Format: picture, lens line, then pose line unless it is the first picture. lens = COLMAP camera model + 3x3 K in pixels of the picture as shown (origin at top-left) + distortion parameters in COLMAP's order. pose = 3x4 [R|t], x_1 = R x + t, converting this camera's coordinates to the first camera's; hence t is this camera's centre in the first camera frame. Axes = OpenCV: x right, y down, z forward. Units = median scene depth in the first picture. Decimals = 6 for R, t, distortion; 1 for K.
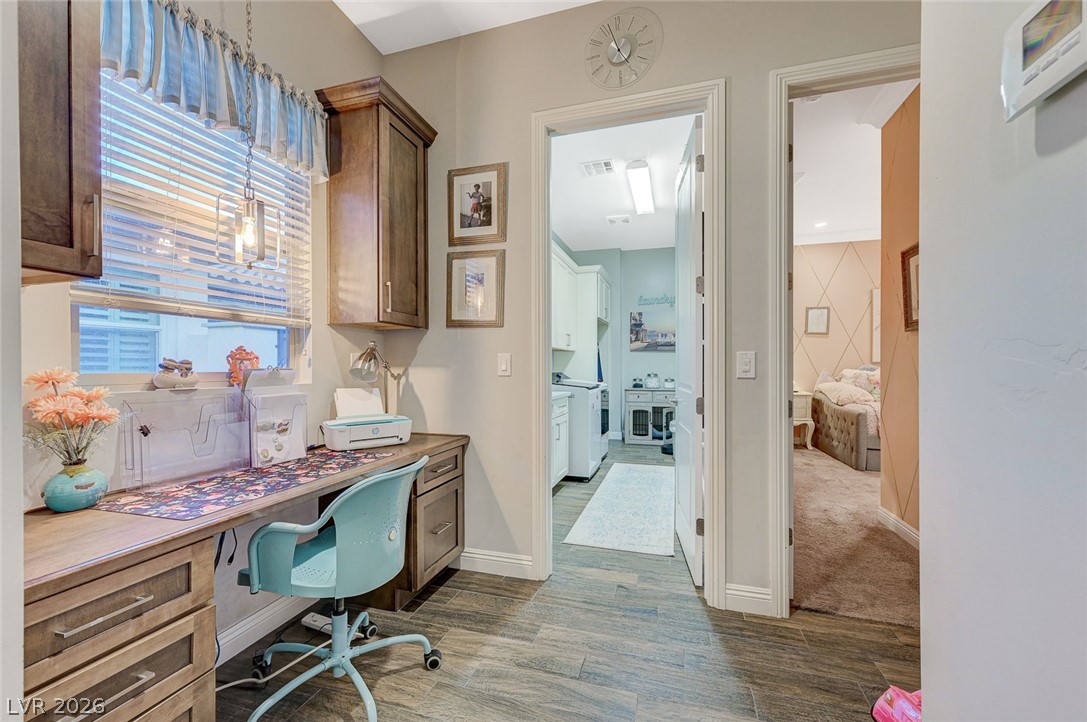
lens RADIAL K [[433.0, 0, 543.5], [0, 433.0, 361.0], [0, 0, 1]] dist [0.013642, -0.000028]
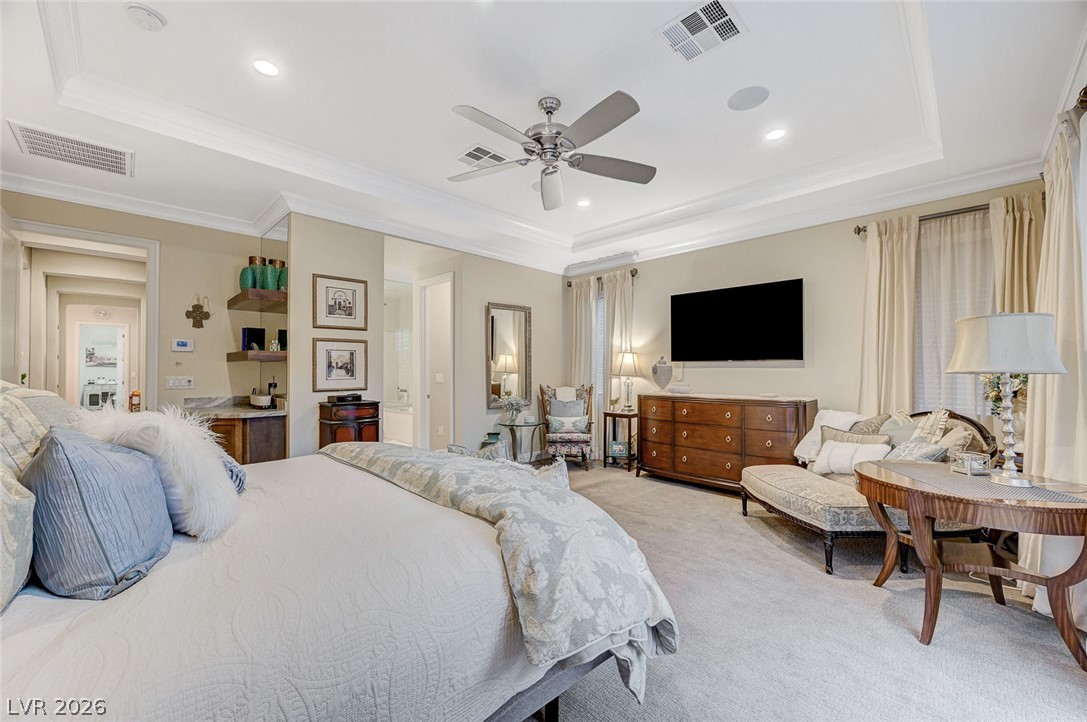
lens RADIAL K [[433.0, 0, 543.5], [0, 433.0, 361.0], [0, 0, 1]] dist [0.013642, -0.000028]
pose [[0.468929, 0.015242, 0.883104, -0.631892], [0.001722, 0.999833, -0.018172, -0.008217], [-0.883234, 0.010042, 0.468825, -1.920633]]
